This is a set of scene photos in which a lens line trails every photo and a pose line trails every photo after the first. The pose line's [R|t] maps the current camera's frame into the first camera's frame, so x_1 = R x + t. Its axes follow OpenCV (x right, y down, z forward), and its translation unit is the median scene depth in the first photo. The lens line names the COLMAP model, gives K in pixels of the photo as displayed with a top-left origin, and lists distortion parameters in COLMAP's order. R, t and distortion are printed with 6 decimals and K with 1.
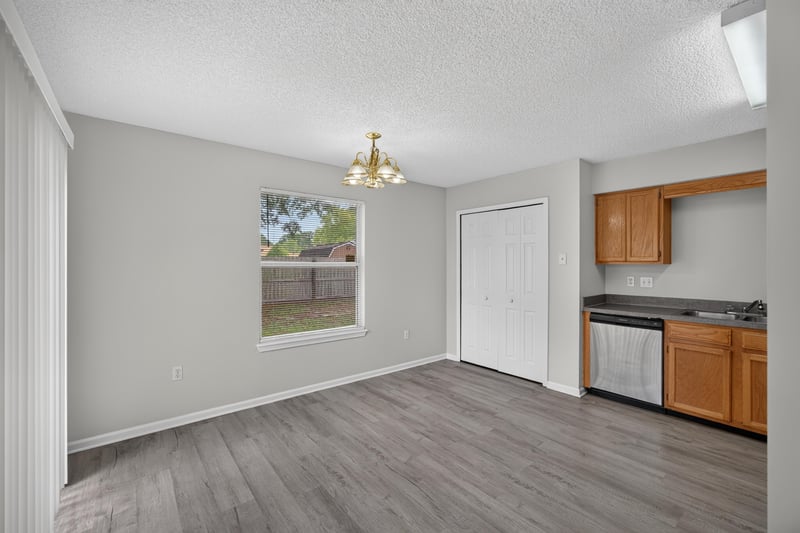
lens RADIAL K [[339.0, 0, 400.0], [0, 339.0, 263.6], [0, 0, 1]] dist [-0.000676, 0.000393]
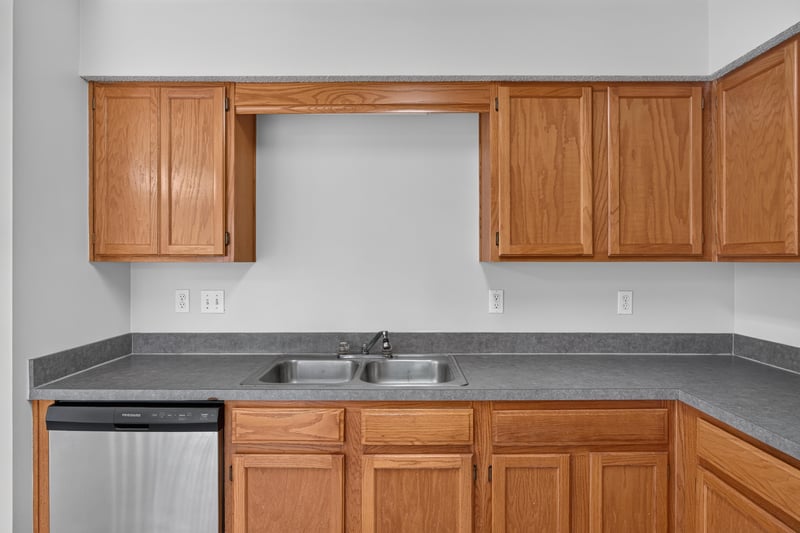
lens RADIAL K [[478.5, 0, 401.8], [0, 478.5, 262.3], [0, 0, 1]] dist [-0.005308, 0.001589]
pose [[0.637884, -0.001656, 0.770130, 0.470333], [-0.001211, 0.999994, 0.003153, -0.000490], [-0.770131, -0.002944, 0.637879, 0.470235]]
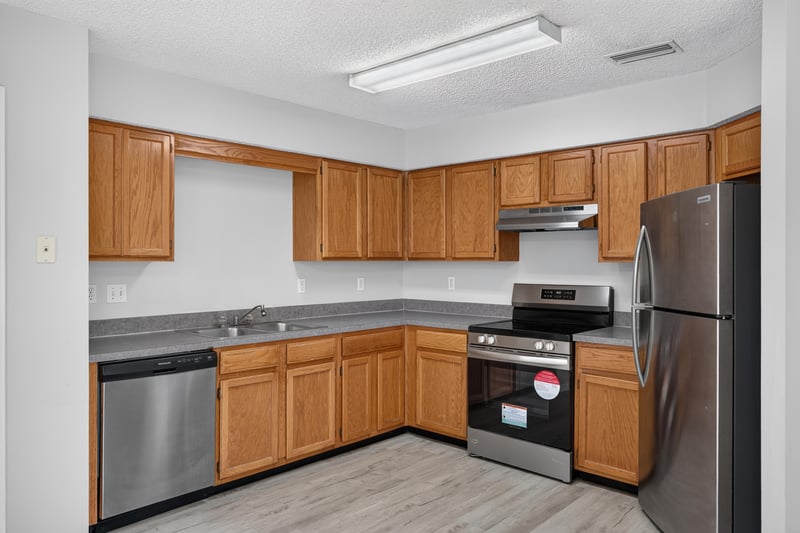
lens RADIAL K [[583.1, 0, 401.2], [0, 583.1, 263.8], [0, 0, 1]] dist [0.005803, 0.003168]
pose [[-0.133181, -0.005468, 0.991077, -0.350338], [-0.001096, 0.999985, 0.005370, 0.000011], [-0.991091, -0.000371, -0.133185, 0.785969]]
